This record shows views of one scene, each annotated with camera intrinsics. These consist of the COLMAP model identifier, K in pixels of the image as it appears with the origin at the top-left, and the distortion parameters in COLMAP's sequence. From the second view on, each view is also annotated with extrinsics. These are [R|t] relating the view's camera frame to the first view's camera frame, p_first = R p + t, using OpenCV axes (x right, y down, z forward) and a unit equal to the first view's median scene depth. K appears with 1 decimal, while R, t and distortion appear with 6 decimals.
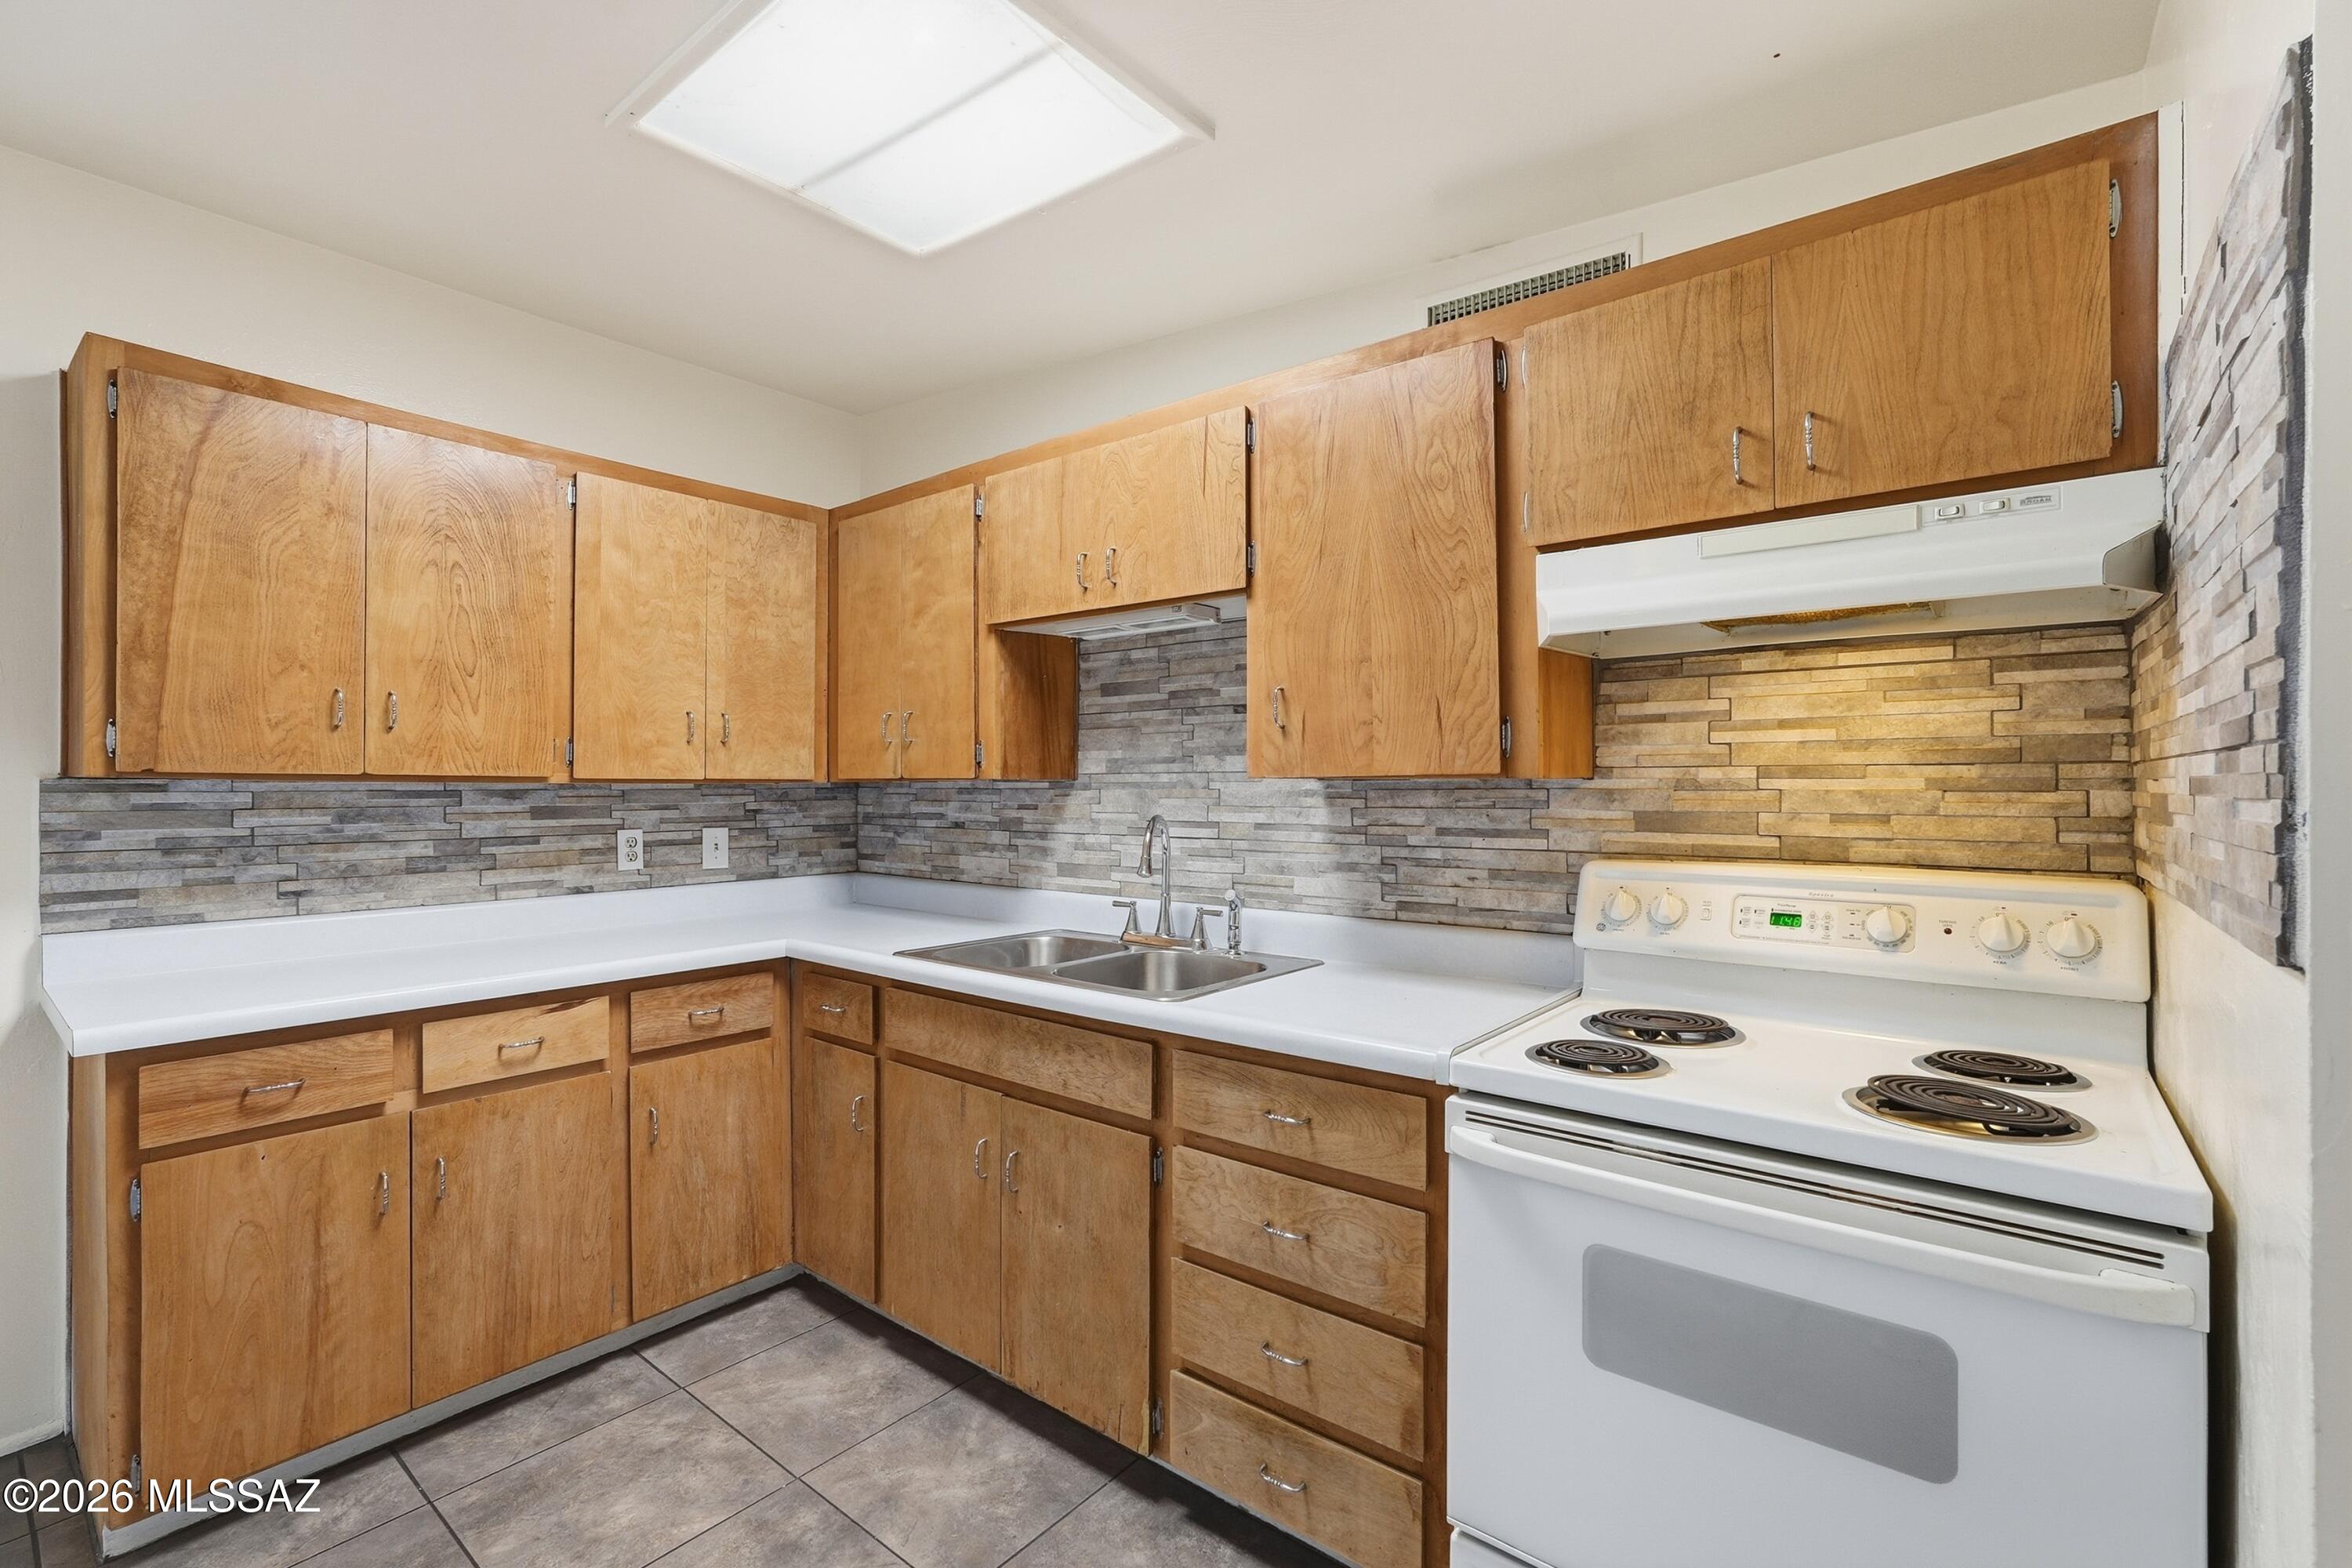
lens RADIAL K [[1029.8, 0, 1166.5], [0, 1029.8, 786.2], [0, 0, 1]] dist [-0.019859, 0.009527]
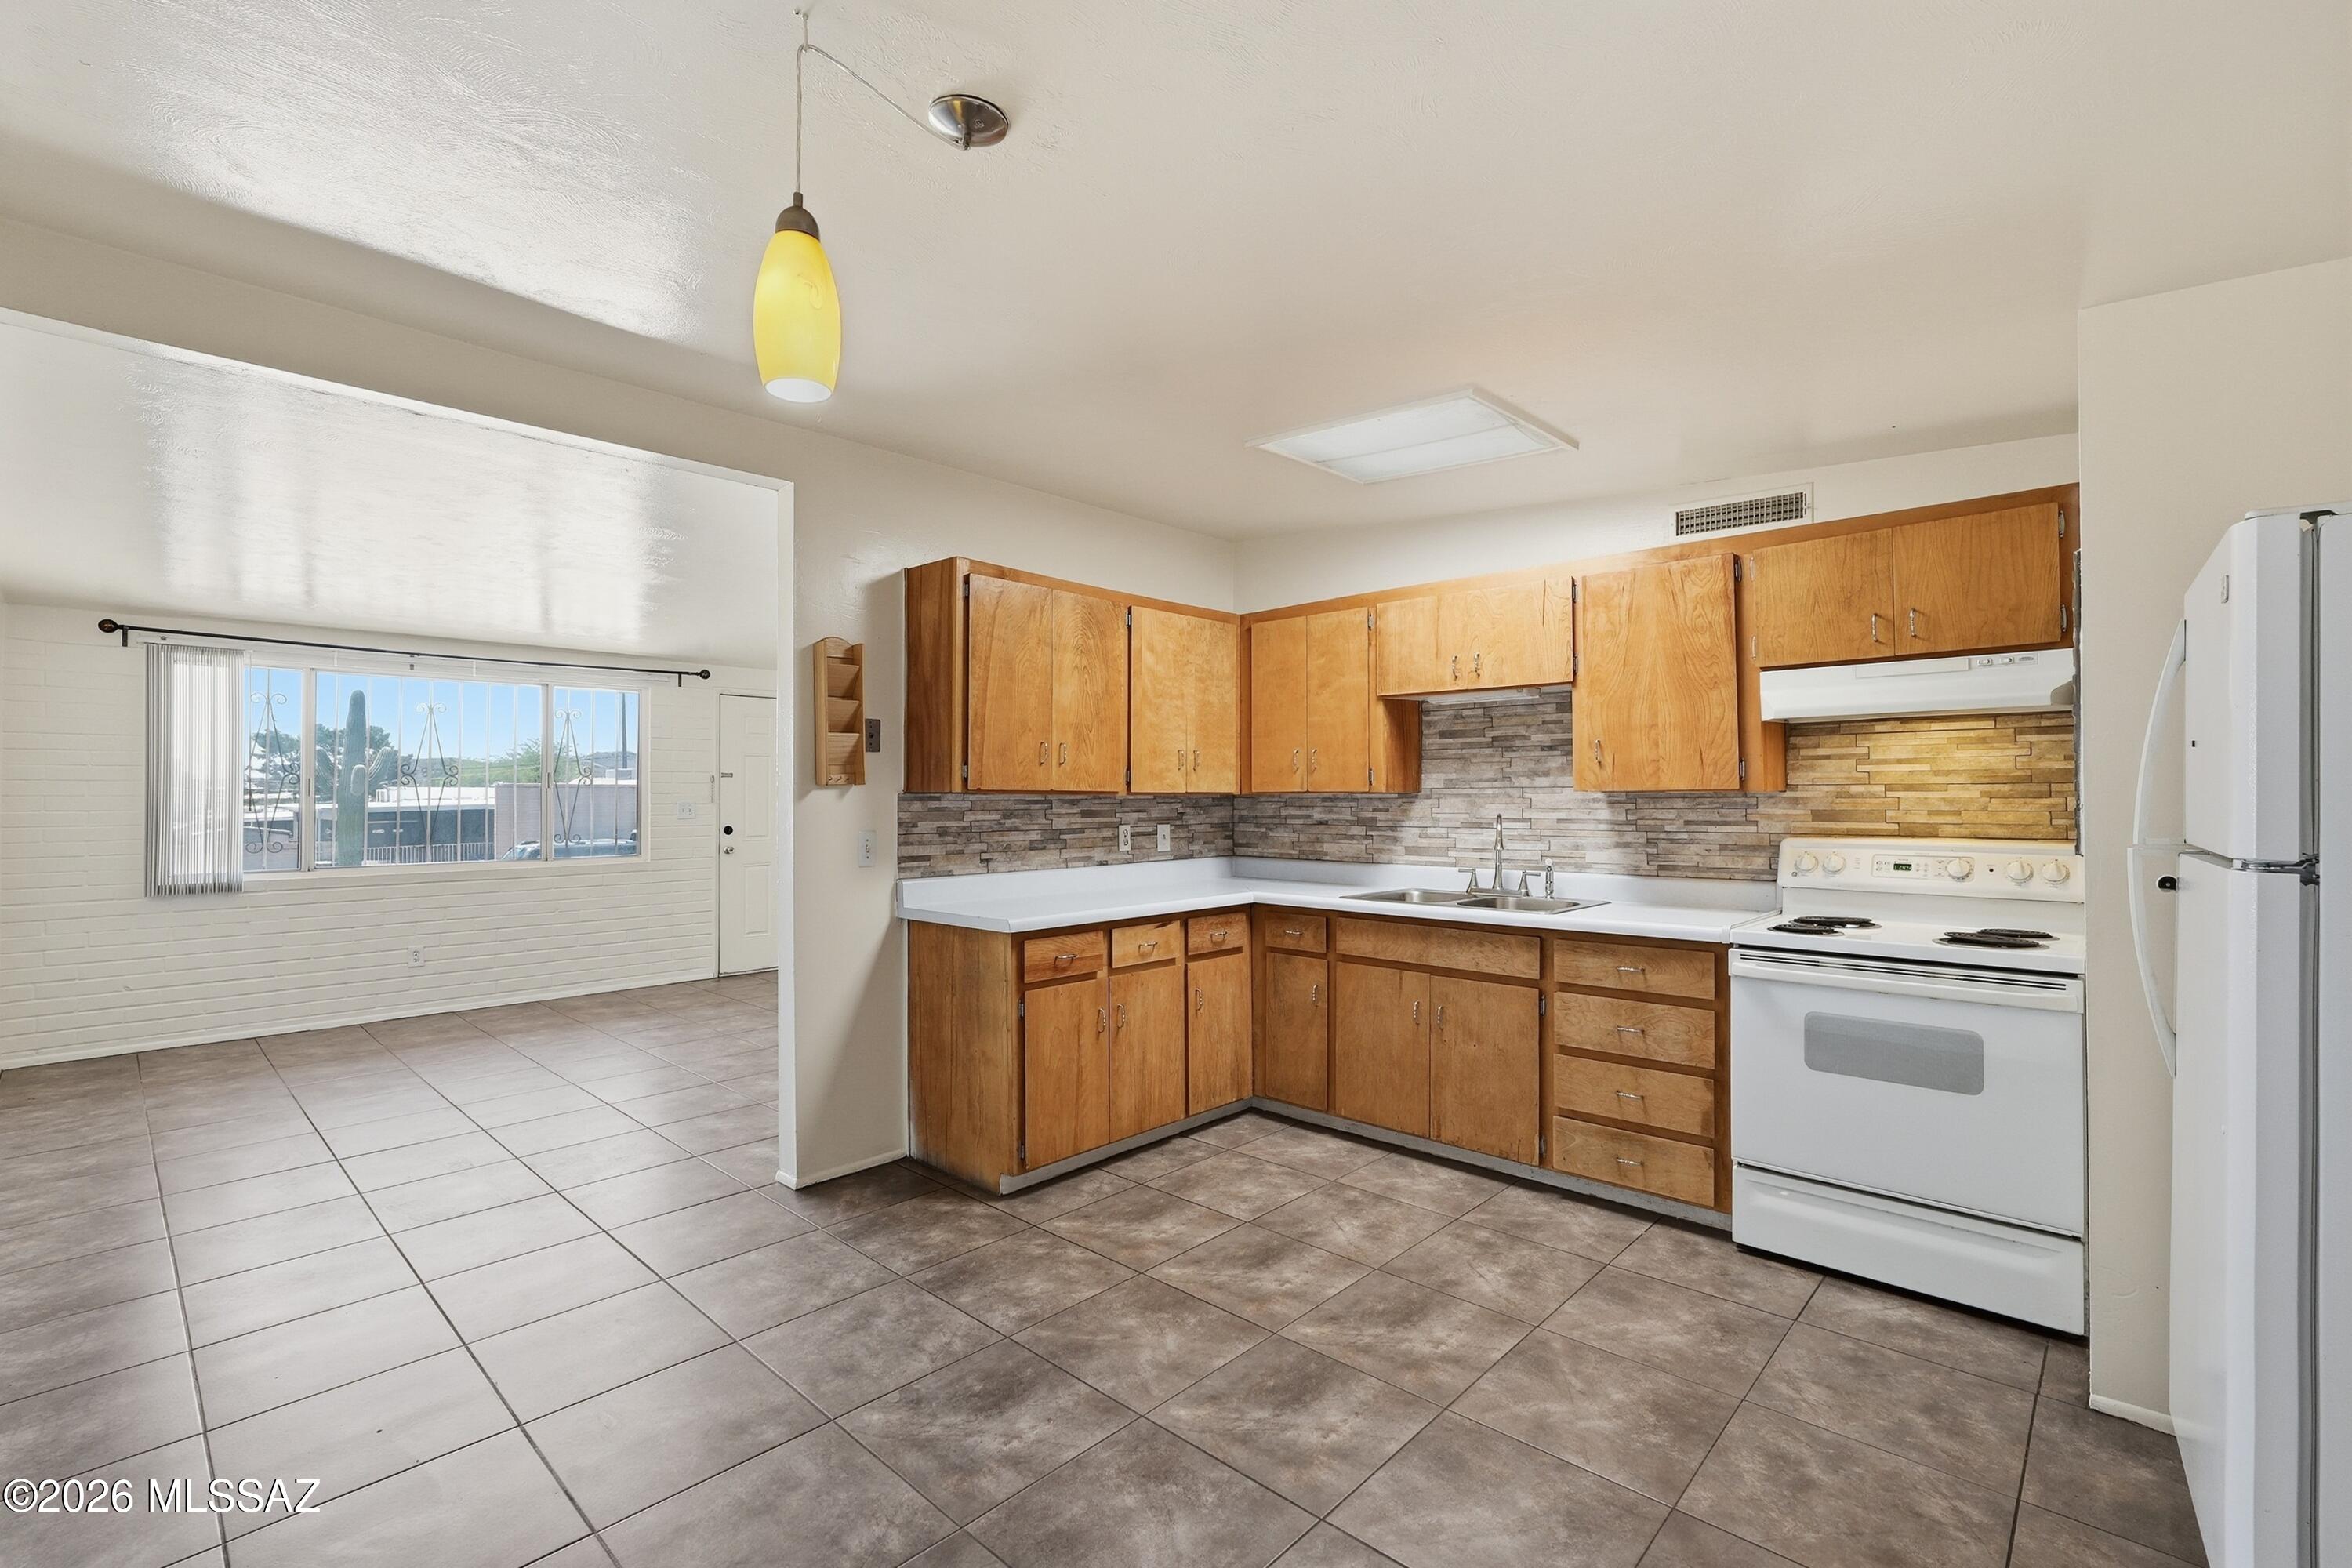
lens RADIAL K [[1031.0, 0, 1170.4], [0, 1031.0, 783.4], [0, 0, 1]] dist [-0.015407, 0.009121]
pose [[0.997355, -0.002802, -0.072629, -0.455259], [0.001849, 0.999911, -0.013186, 0.000129], [0.072659, 0.013017, 0.997272, -0.742900]]
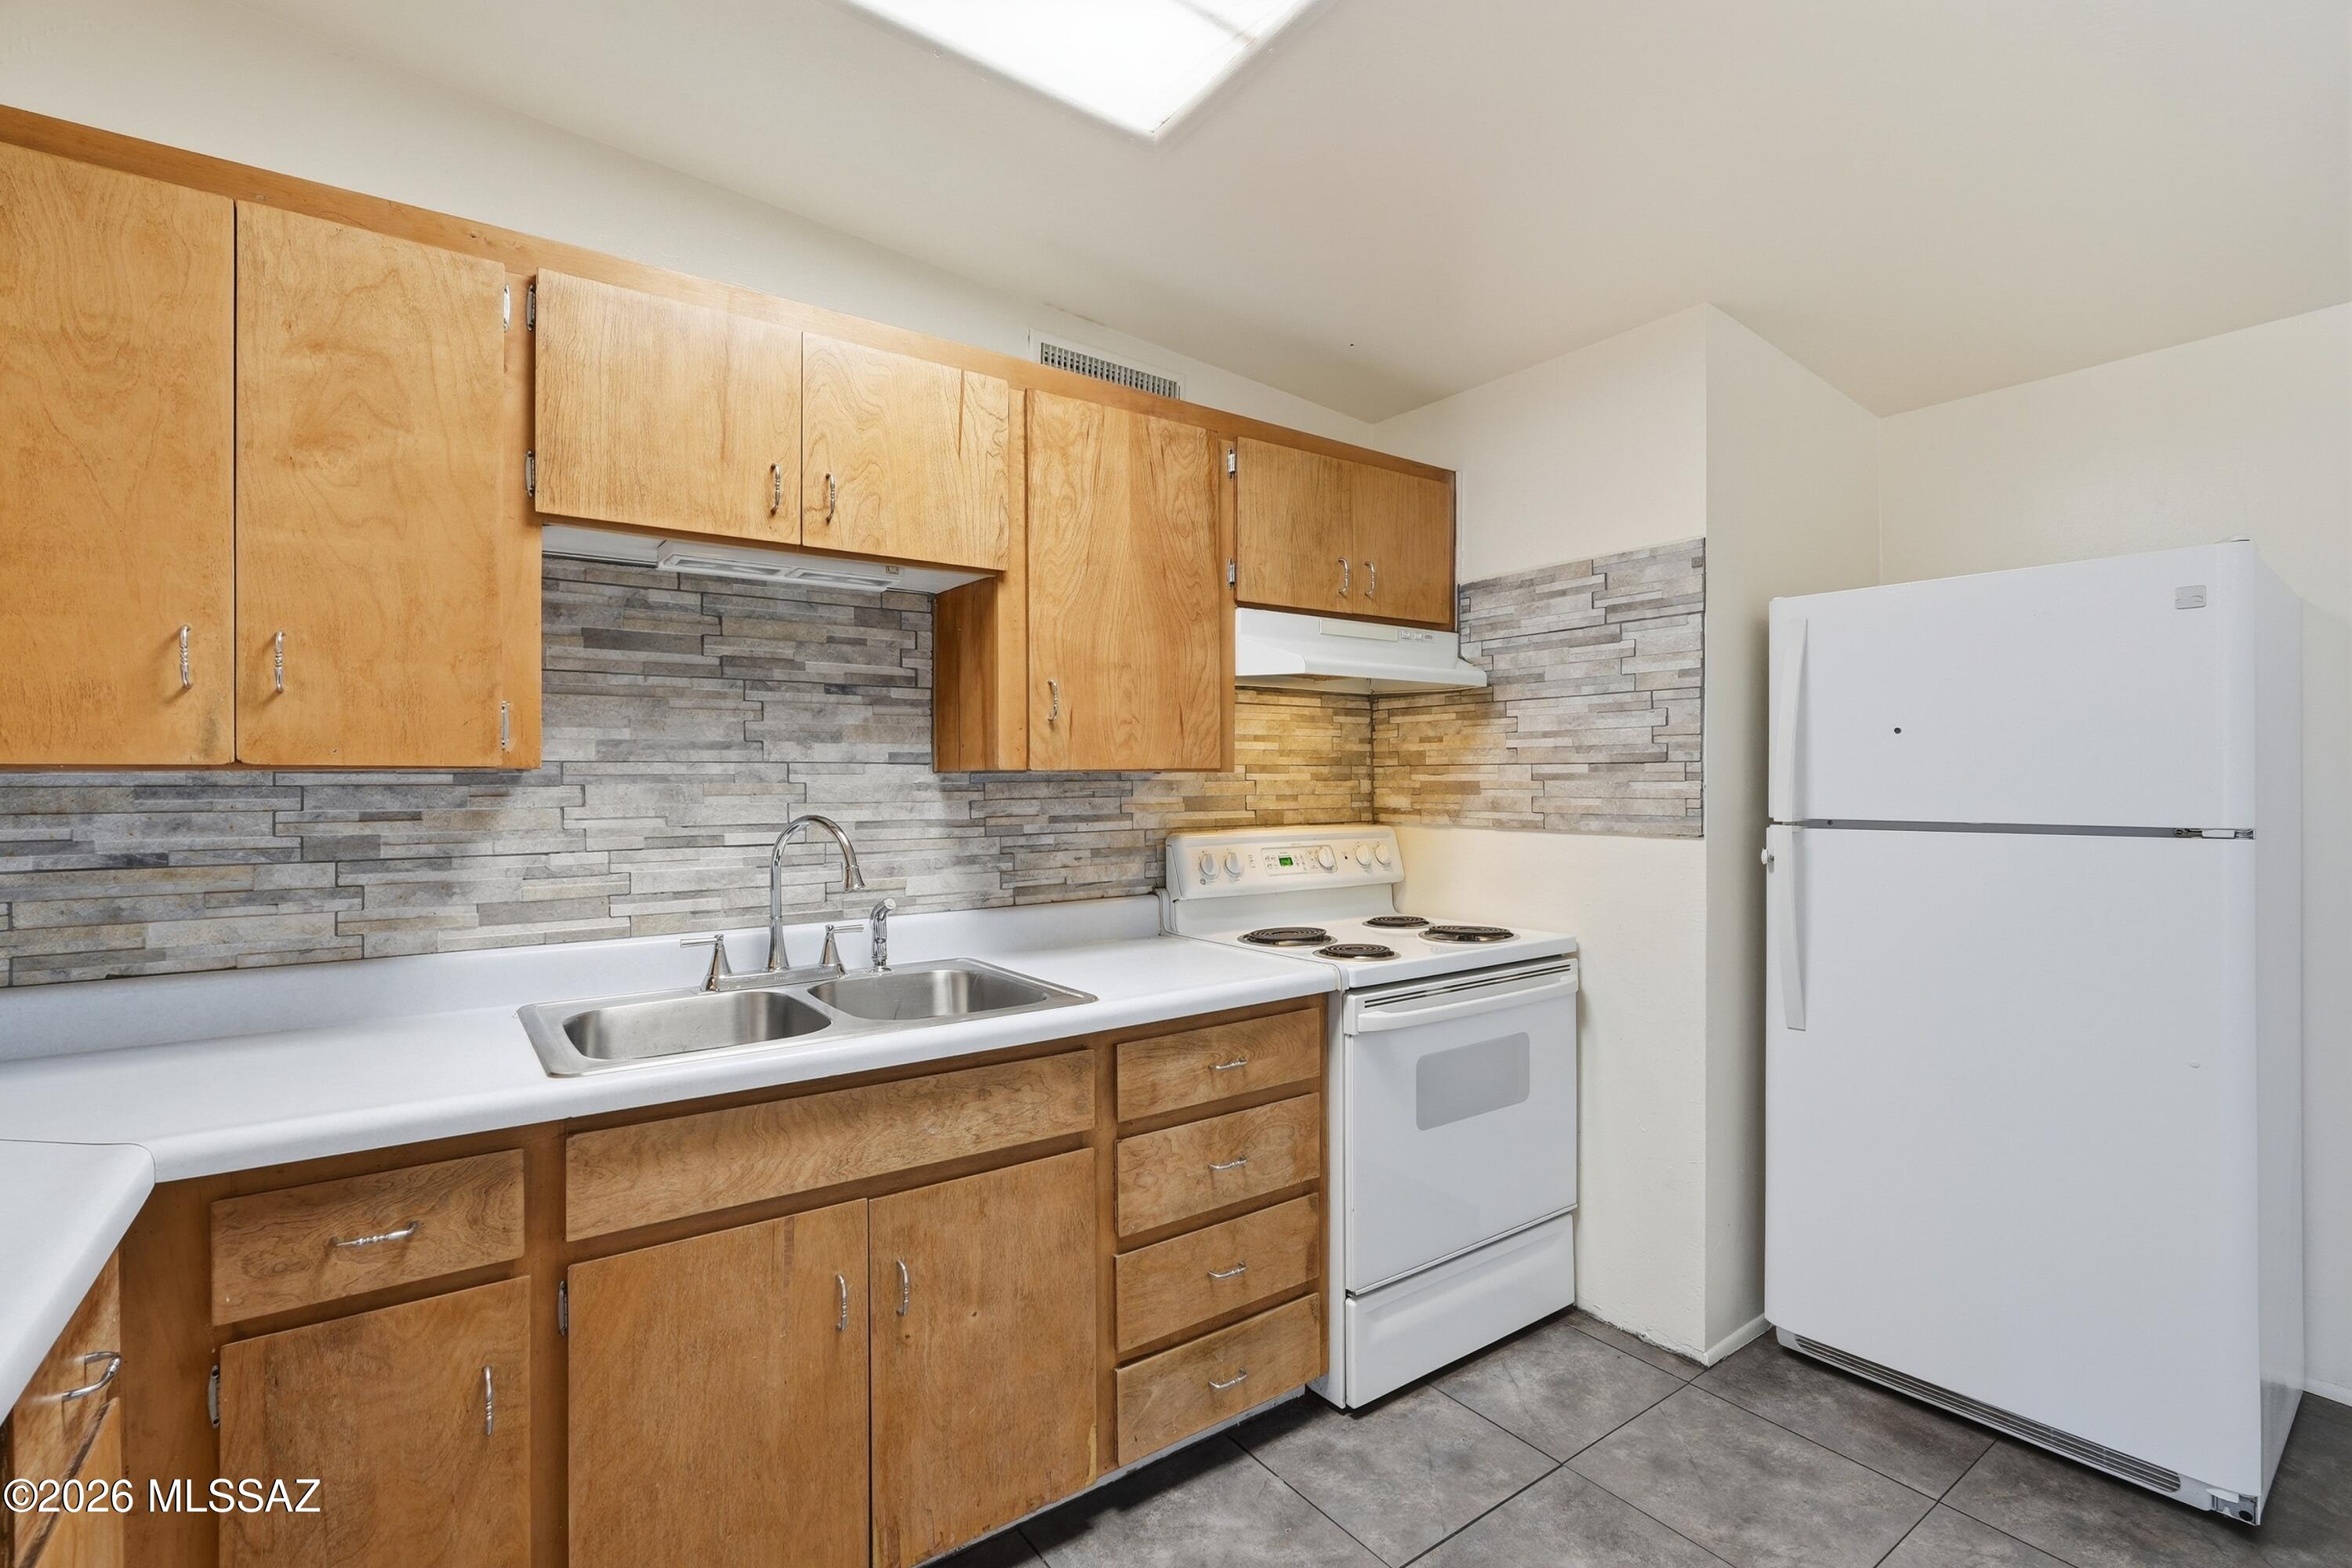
lens RADIAL K [[1058.1, 0, 1164.7], [0, 1058.1, 780.5], [0, 0, 1]] dist [-0.018192, 0.009373]
pose [[0.263902, -0.002057, 0.964547, -0.803831], [0.003479, 0.999993, 0.001181, 0.000979], [-0.964543, 0.003043, 0.263908, 0.577147]]
